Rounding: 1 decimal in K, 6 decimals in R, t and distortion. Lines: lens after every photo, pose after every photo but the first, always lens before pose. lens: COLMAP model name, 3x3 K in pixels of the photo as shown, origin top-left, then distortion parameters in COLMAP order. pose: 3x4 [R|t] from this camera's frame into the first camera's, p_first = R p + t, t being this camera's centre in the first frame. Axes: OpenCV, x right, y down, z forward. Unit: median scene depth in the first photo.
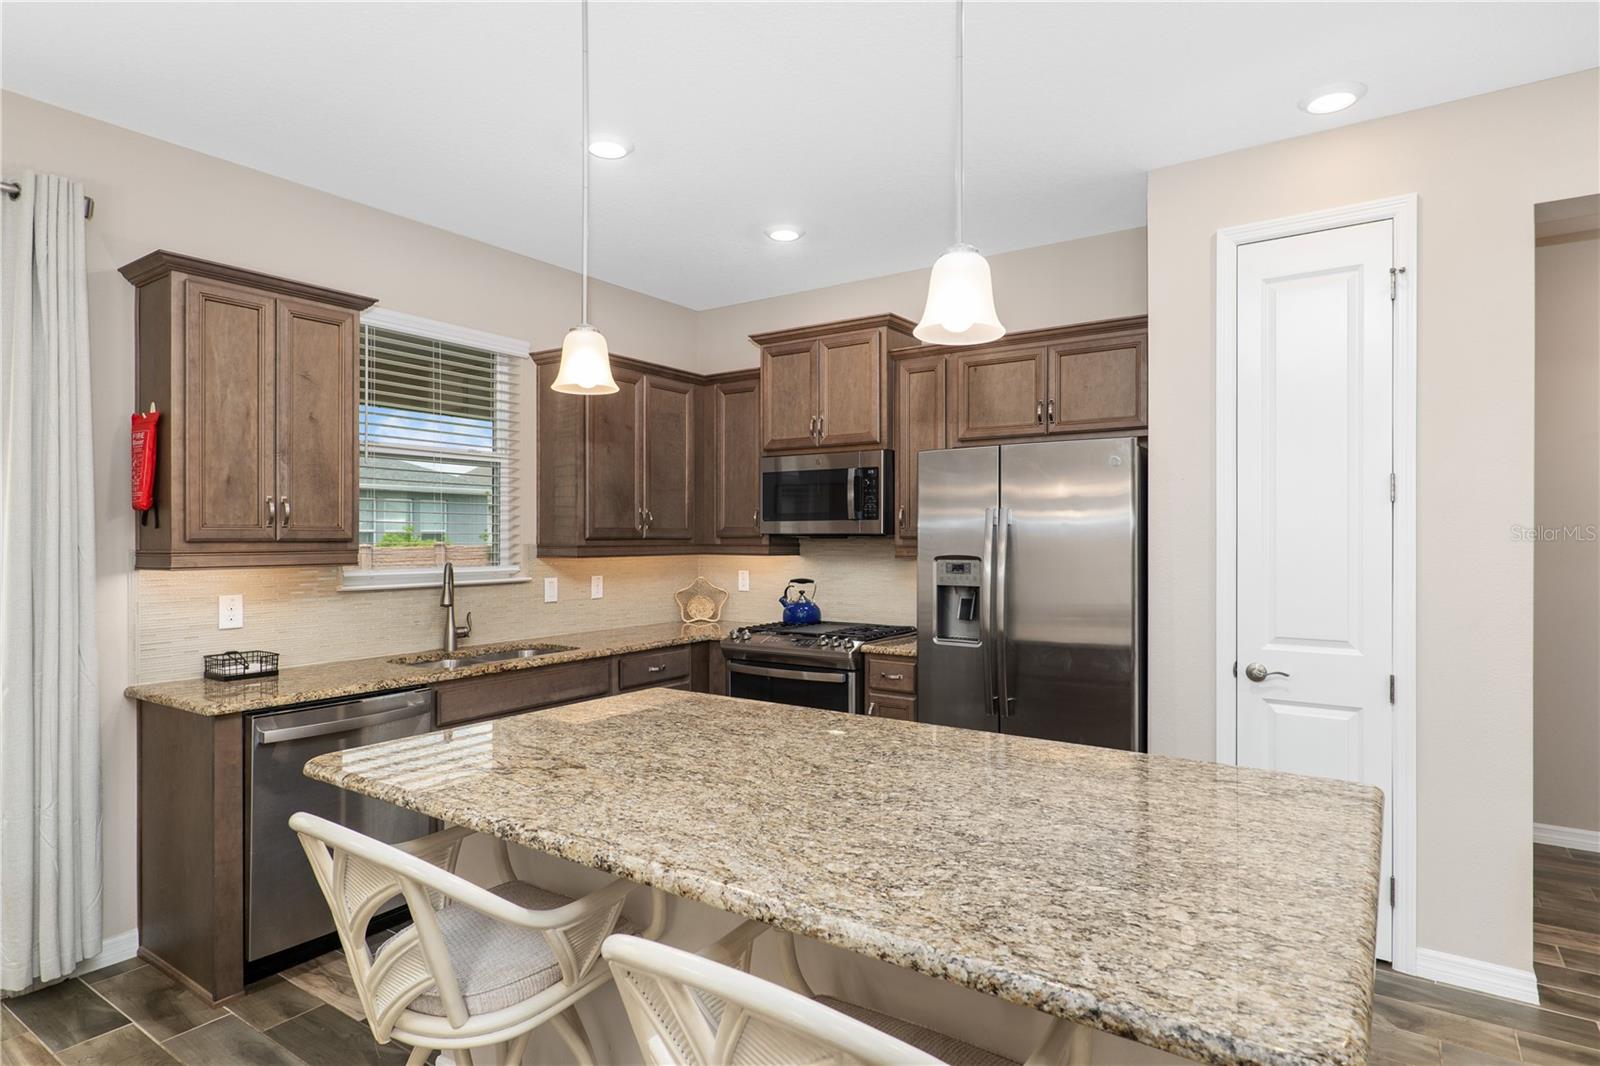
lens RADIAL K [[869.3, 0, 796.8], [0, 869.3, 534.7], [0, 0, 1]] dist [0.005375, 0.000669]
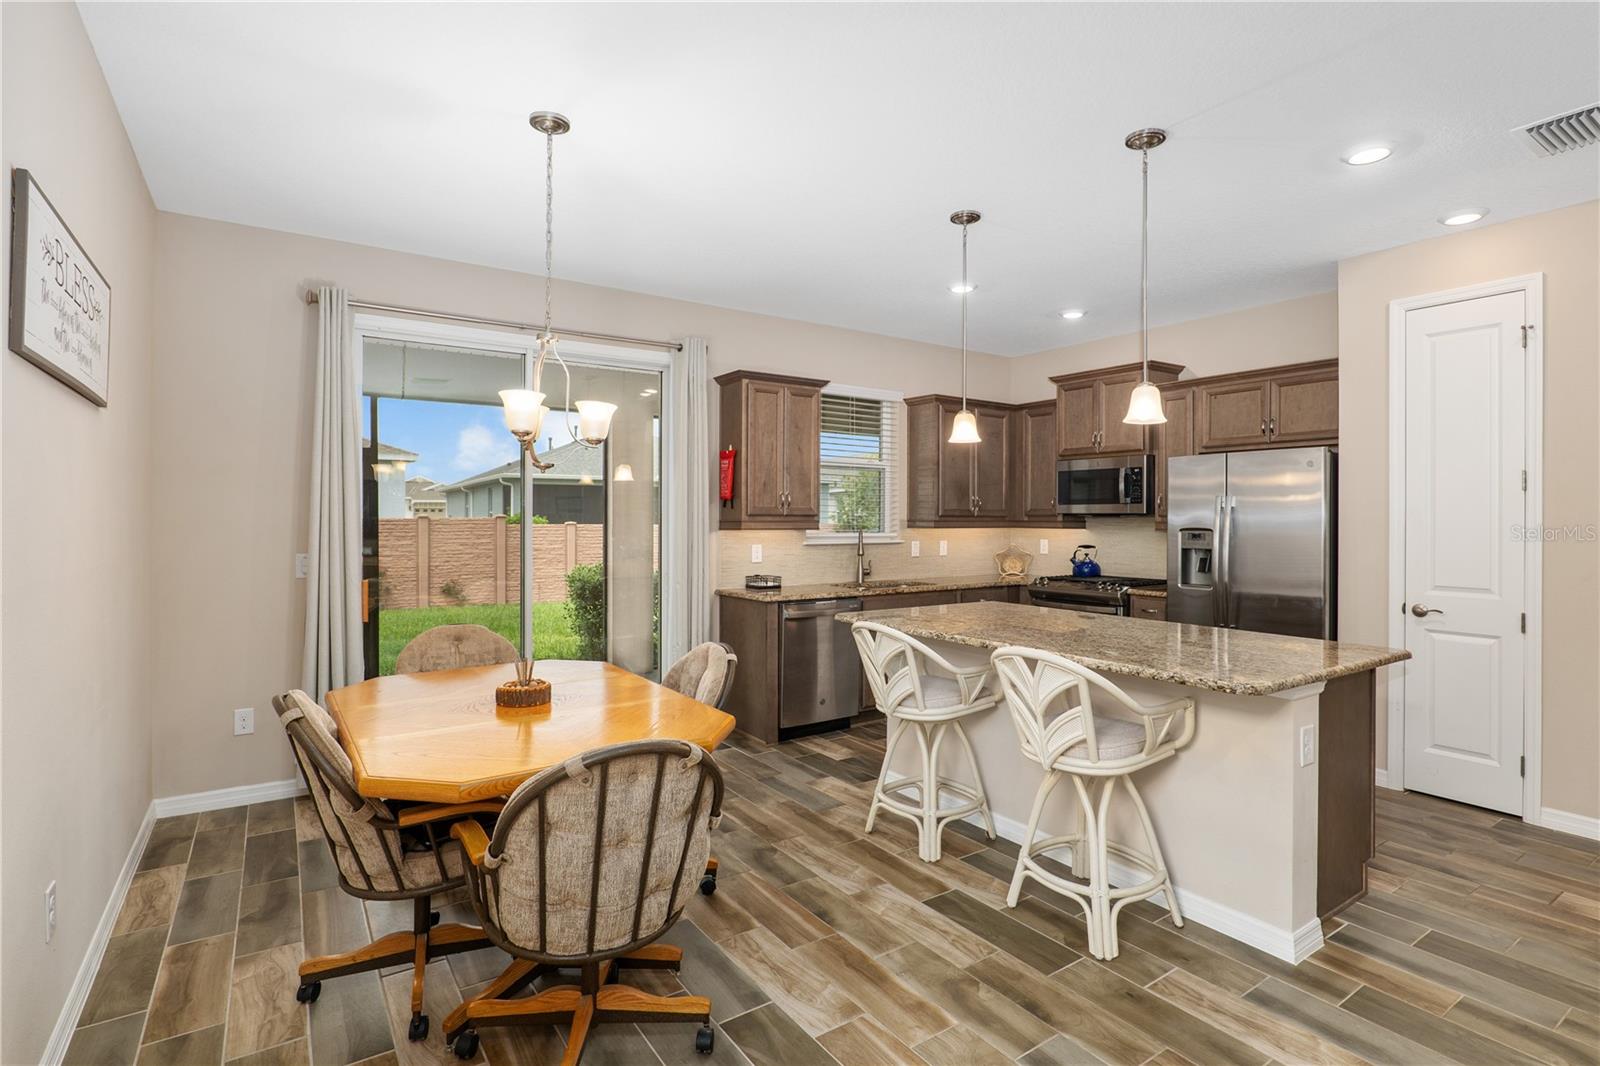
lens RADIAL K [[775.3, 0, 794.8], [0, 775.3, 516.8], [0, 0, 1]] dist [-0.016507, 0.006254]
pose [[0.931182, 0.004138, -0.364531, 0.027869], [-0.004227, 0.999991, 0.000553, 0.007270], [0.364530, 0.001026, 0.931191, -0.451023]]
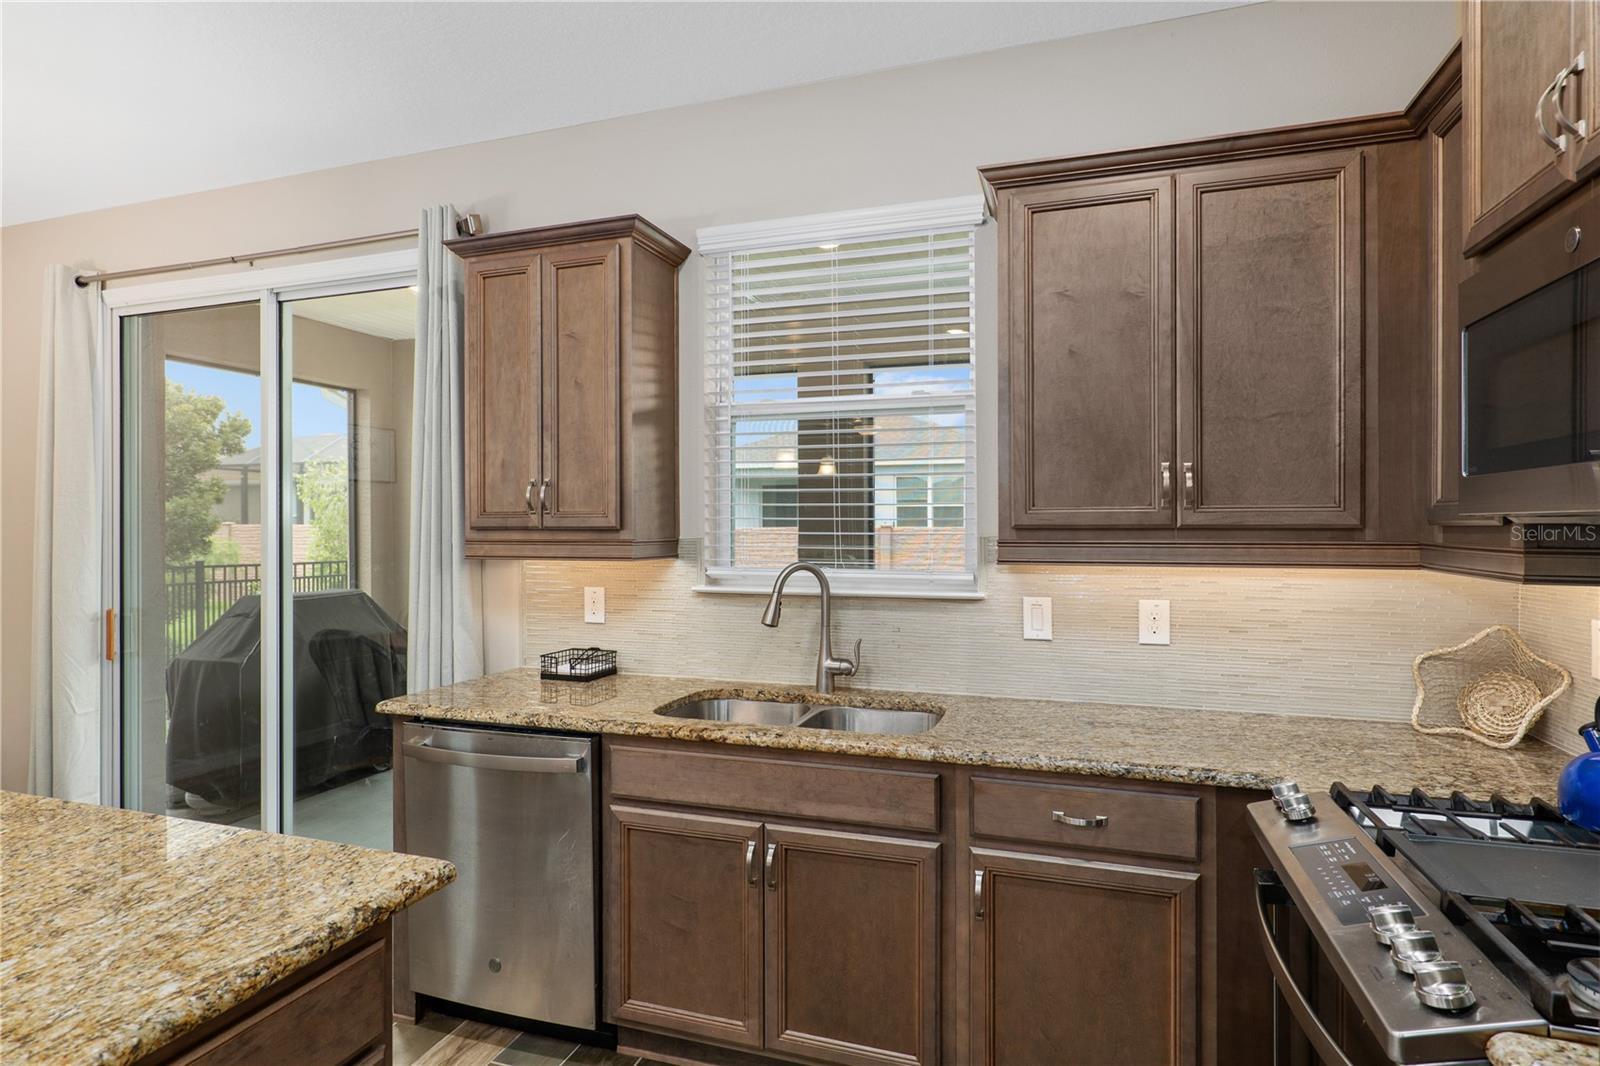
lens RADIAL K [[830.8, 0, 793.9], [0, 830.8, 528.7], [0, 0, 1]] dist [-0.002714, 0.002664]
pose [[0.283185, 0.005800, -0.959048, 0.230348], [0.002991, 0.999972, 0.006930, 0.001086], [0.959061, -0.004831, 0.283159, 0.825667]]
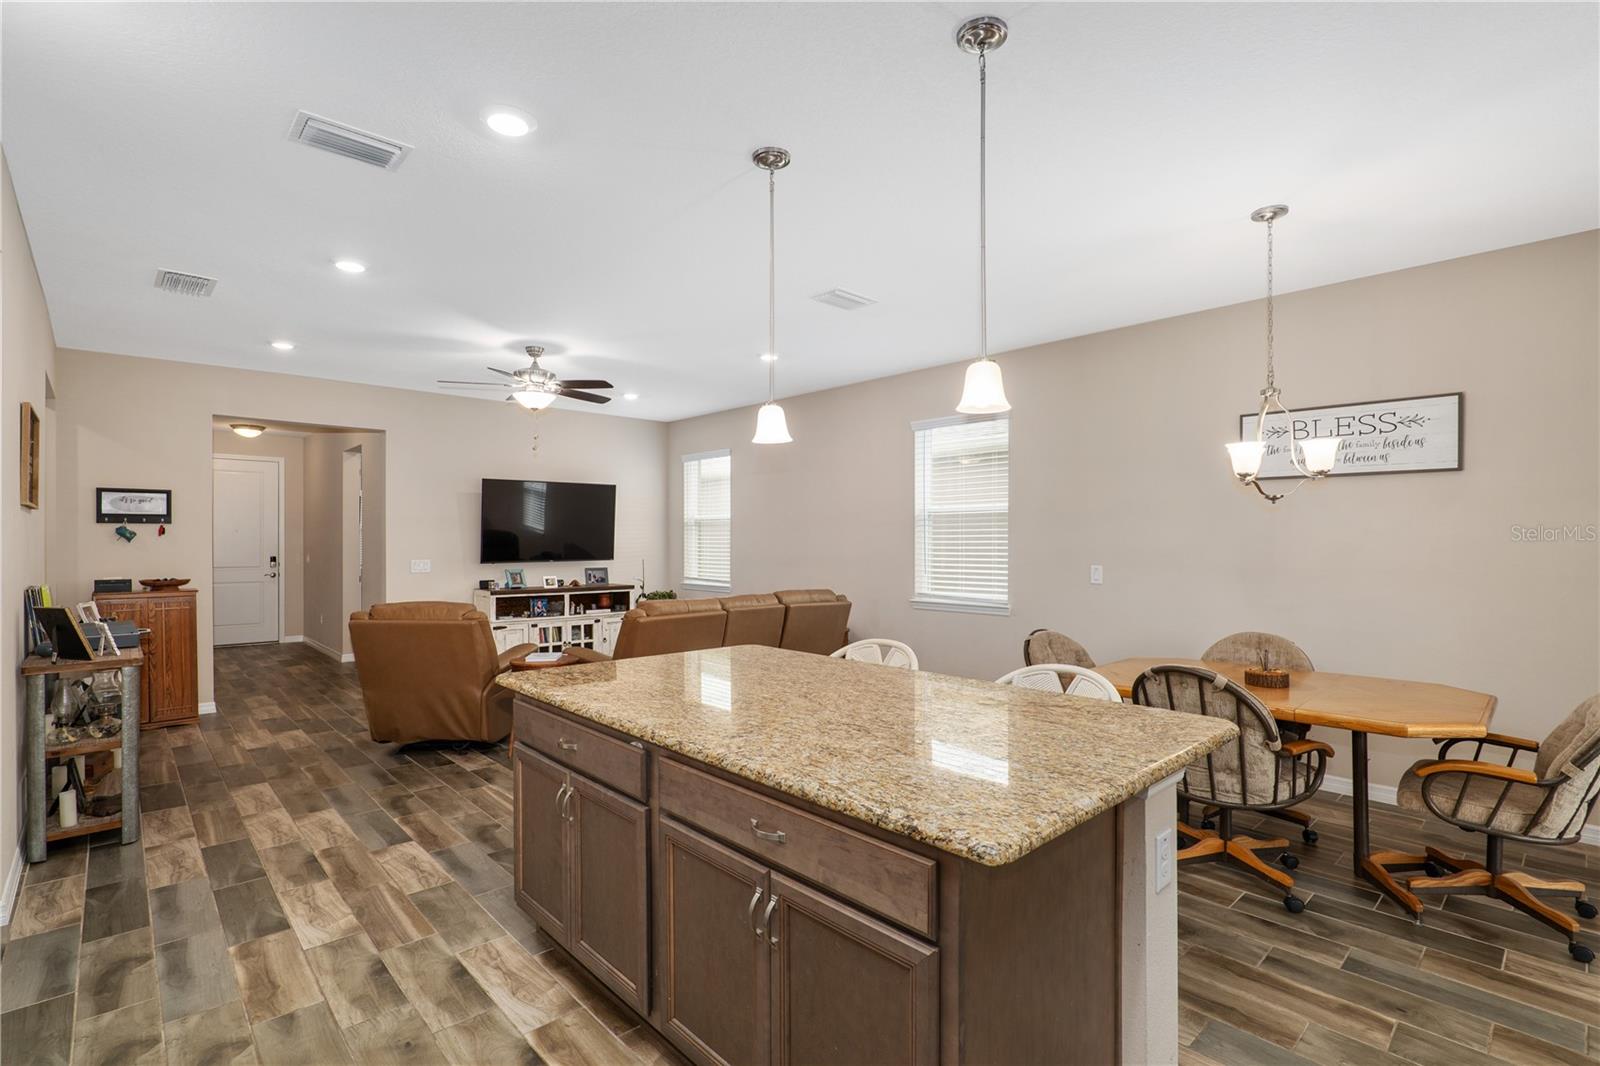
lens RADIAL K [[756.1, 0, 796.9], [0, 756.1, 544.0], [0, 0, 1]] dist [-0.017825, 0.005374]
pose [[-0.975466, 0.000884, 0.220148, -0.120515], [0.001993, 0.999986, 0.004814, 0.009685], [-0.220141, 0.005135, -0.975454, 1.110745]]
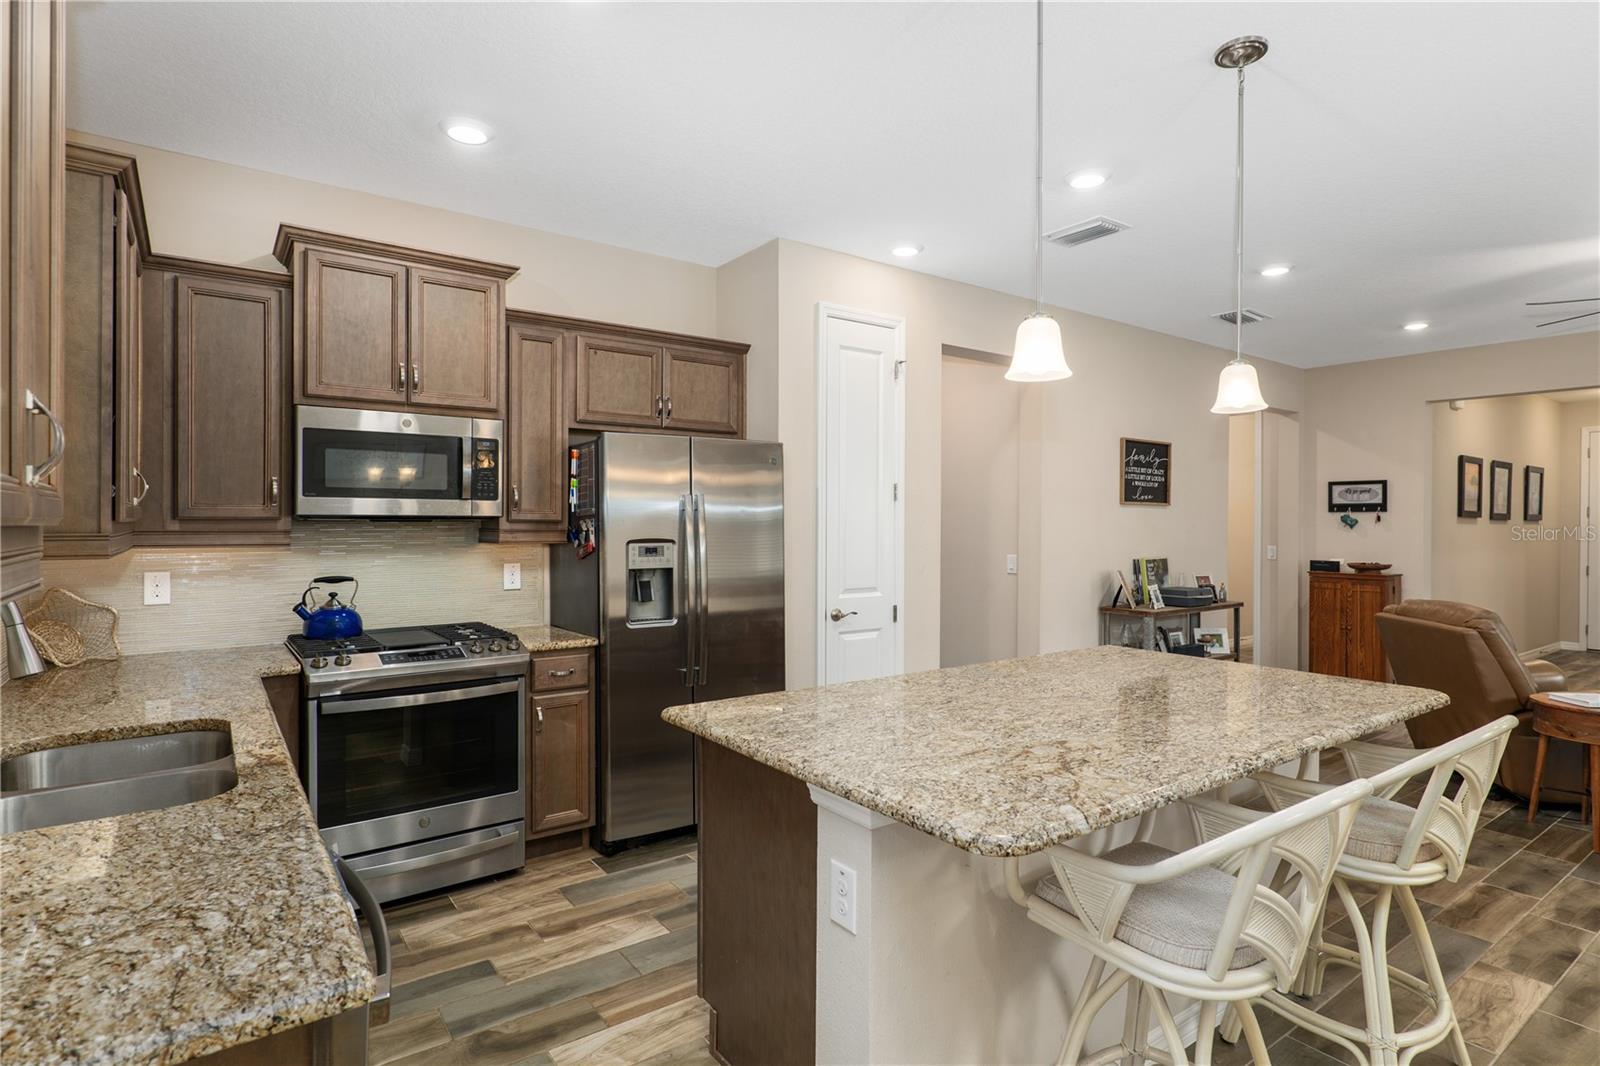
lens RADIAL K [[830.8, 0, 801.2], [0, 830.8, 525.4], [0, 0, 1]] dist [-0.002714, 0.002664]
pose [[0.326698, -0.000911, 0.945128, -0.661907], [-0.005319, 0.999982, 0.002802, 0.004354], [-0.945114, -0.005942, 0.326687, 0.500249]]
